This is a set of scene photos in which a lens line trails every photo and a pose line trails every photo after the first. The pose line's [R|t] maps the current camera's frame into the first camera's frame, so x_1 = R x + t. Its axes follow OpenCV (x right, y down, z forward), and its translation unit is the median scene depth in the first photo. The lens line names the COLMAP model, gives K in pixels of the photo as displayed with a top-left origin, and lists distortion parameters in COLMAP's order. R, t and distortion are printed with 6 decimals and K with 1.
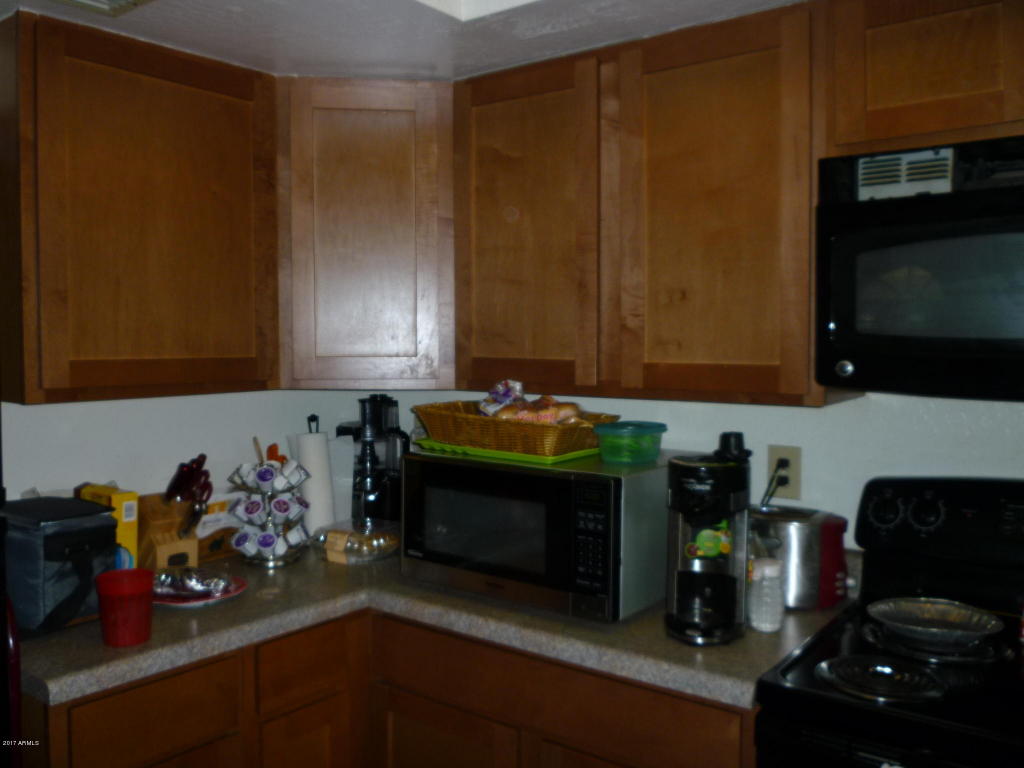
lens RADIAL K [[902.4, 0, 491.1], [0, 902.4, 381.1], [0, 0, 1]] dist [-0.046946, 0.035760]
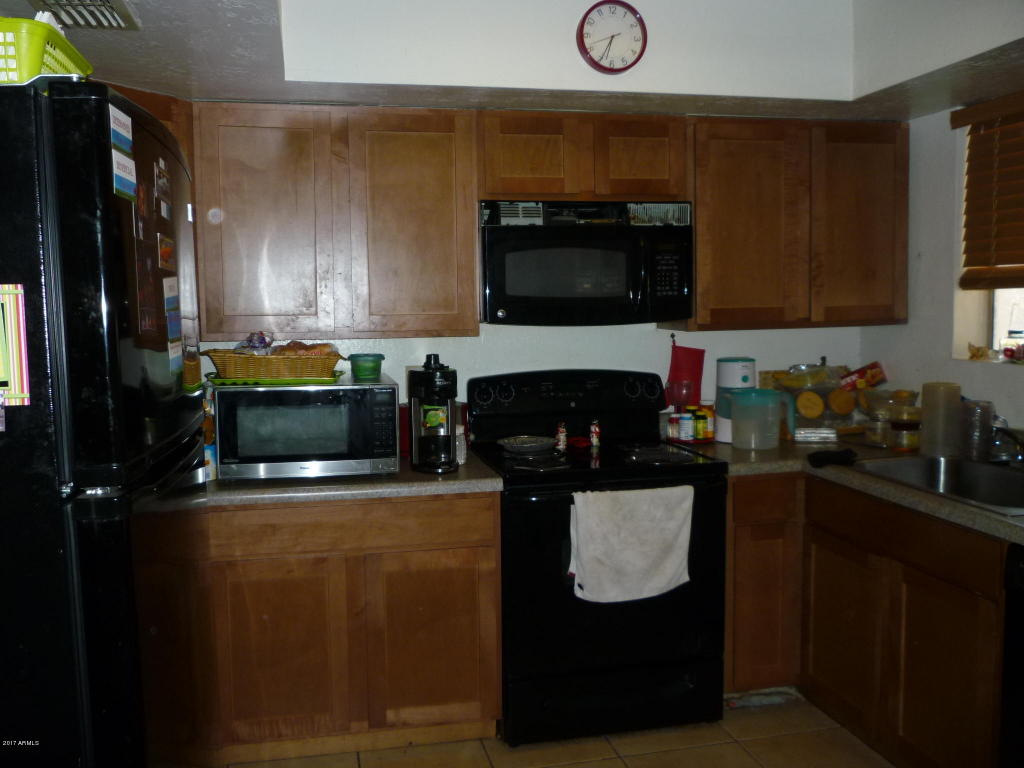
lens RADIAL K [[902.4, 0, 491.1], [0, 902.4, 381.1], [0, 0, 1]] dist [-0.046946, 0.035760]
pose [[0.651199, -0.074389, 0.755253, -1.063731], [0.043361, 0.997206, 0.060832, 0.009754], [-0.757668, -0.006865, 0.652604, -0.224762]]
